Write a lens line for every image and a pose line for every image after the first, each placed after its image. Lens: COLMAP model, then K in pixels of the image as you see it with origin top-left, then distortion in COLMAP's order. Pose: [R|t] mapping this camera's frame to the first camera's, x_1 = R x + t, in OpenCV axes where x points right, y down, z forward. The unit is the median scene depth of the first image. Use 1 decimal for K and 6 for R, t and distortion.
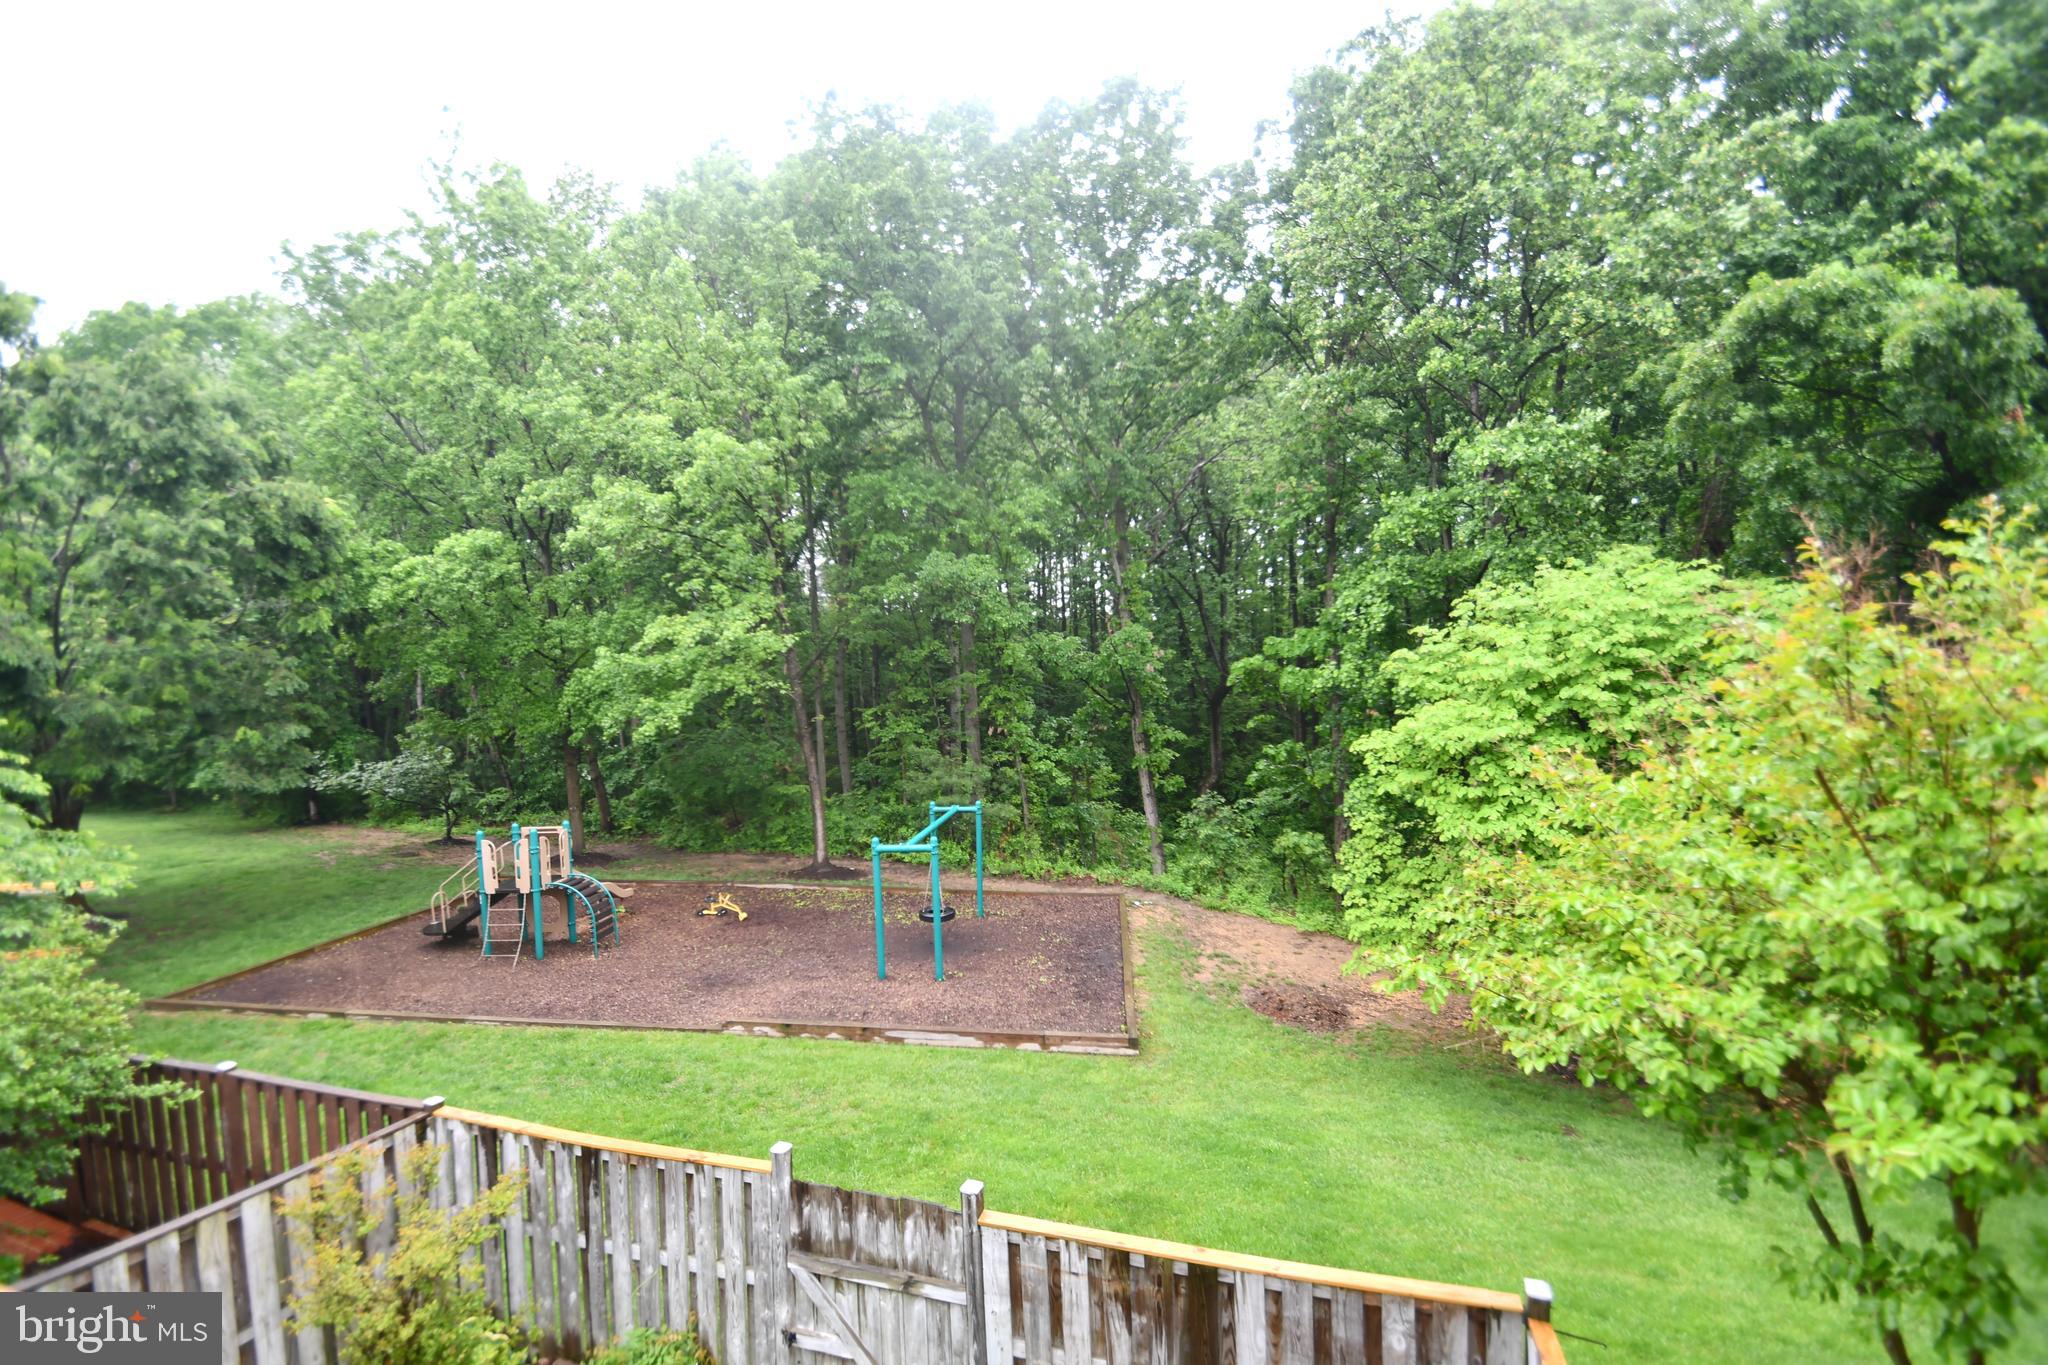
lens RADIAL K [[887.9, 0, 1015.5], [0, 887.9, 724.3], [0, 0, 1]] dist [0.009301, -0.011357]
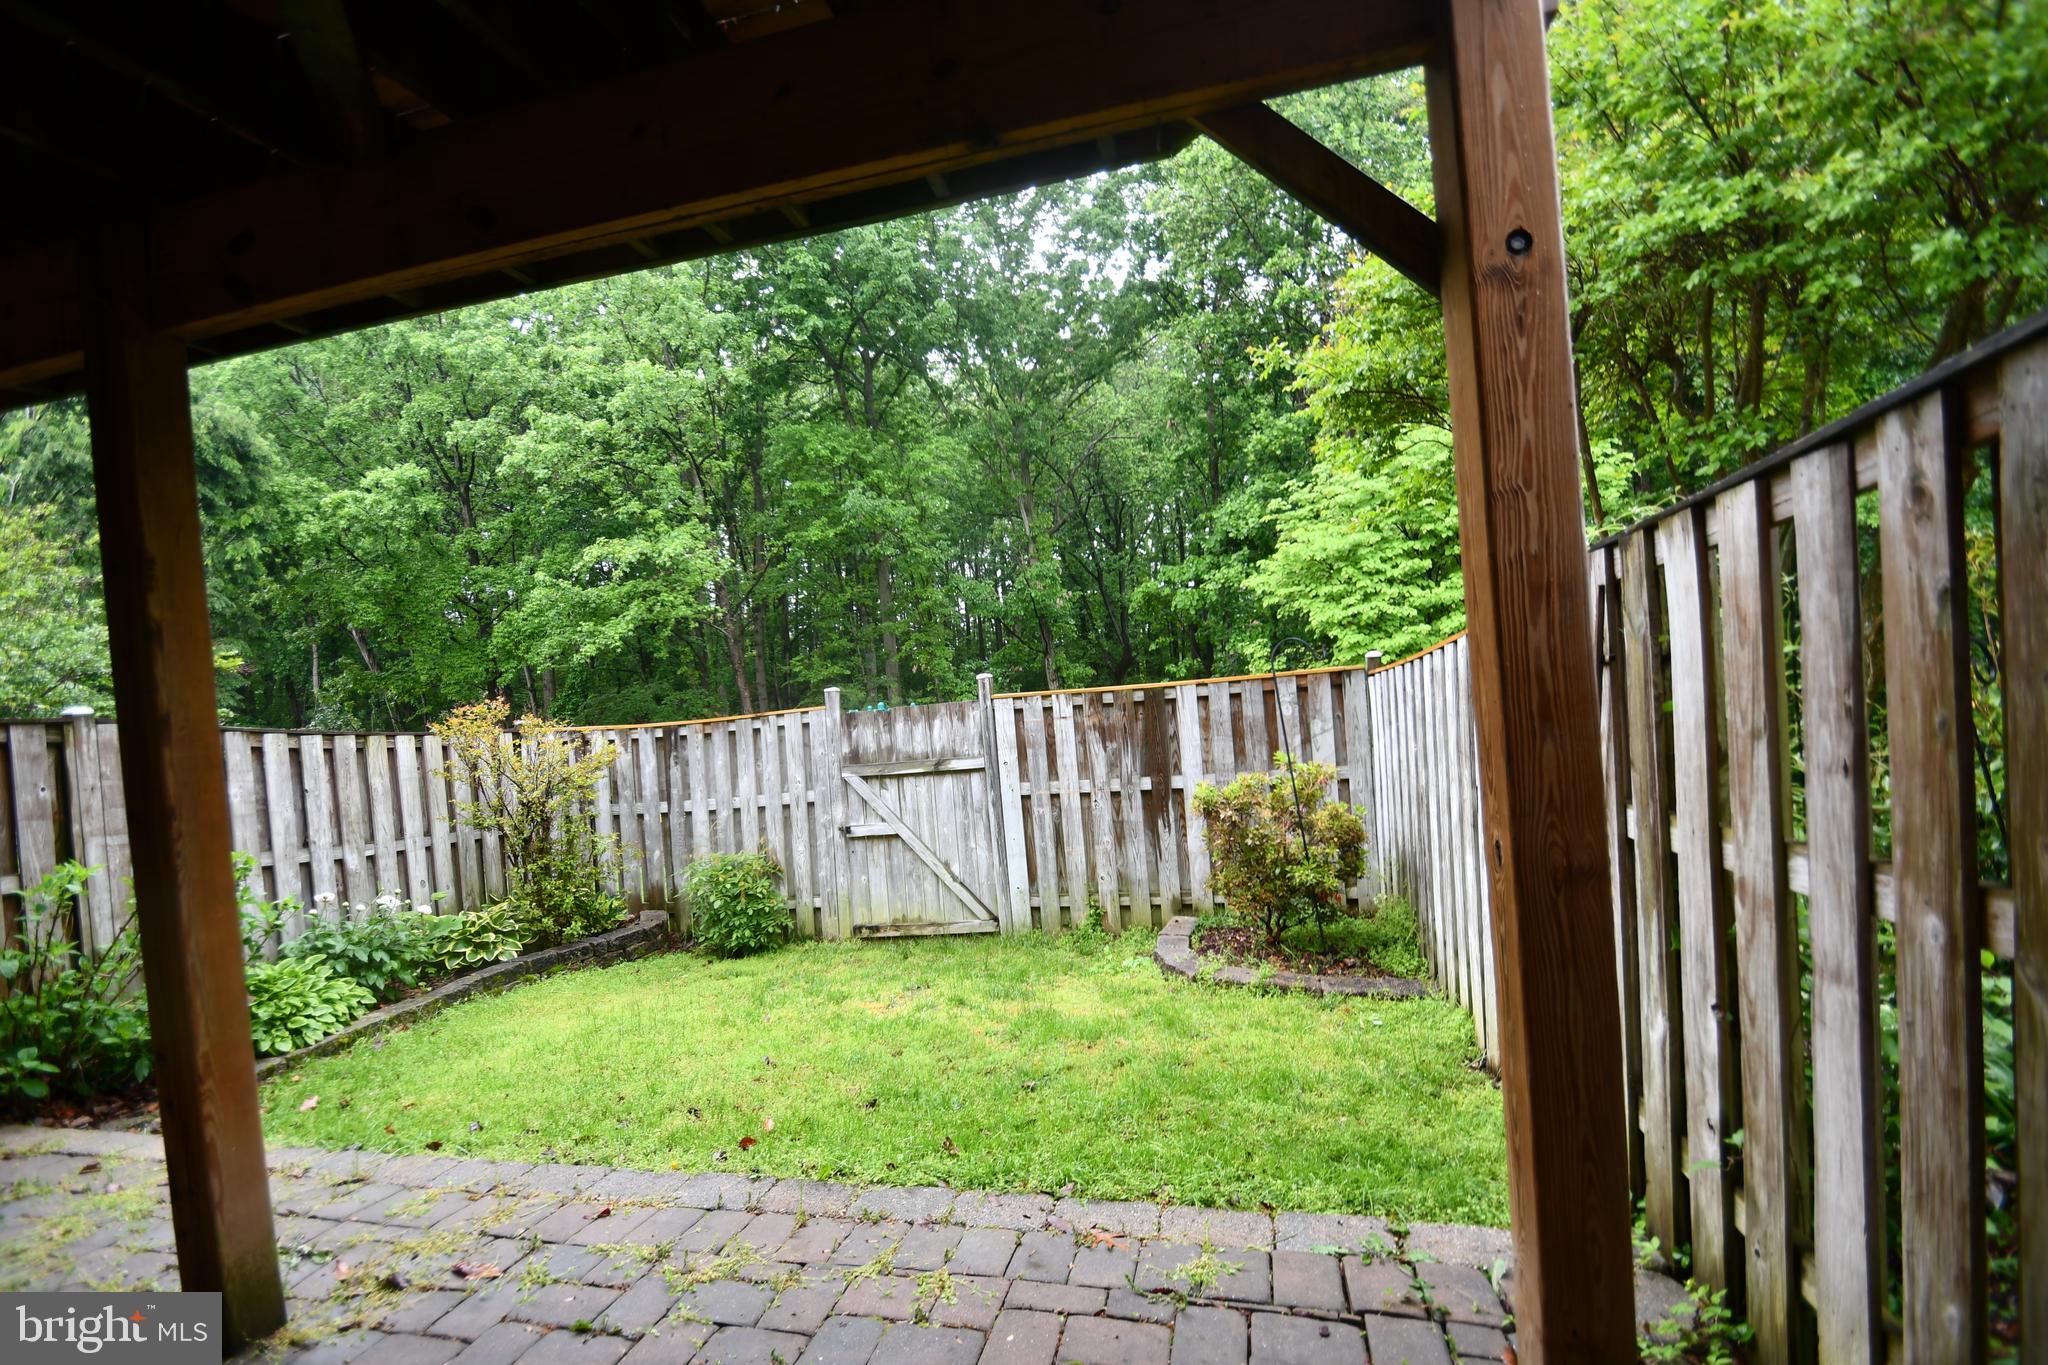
lens RADIAL K [[881.6, 0, 1020.3], [0, 881.6, 736.0], [0, 0, 1]] dist [0.001342, -0.011256]
pose [[0.992365, -0.043980, 0.115227, -0.036709], [0.045978, 0.998834, -0.014734, 0.149771], [-0.114445, 0.019919, 0.993230, -0.082907]]
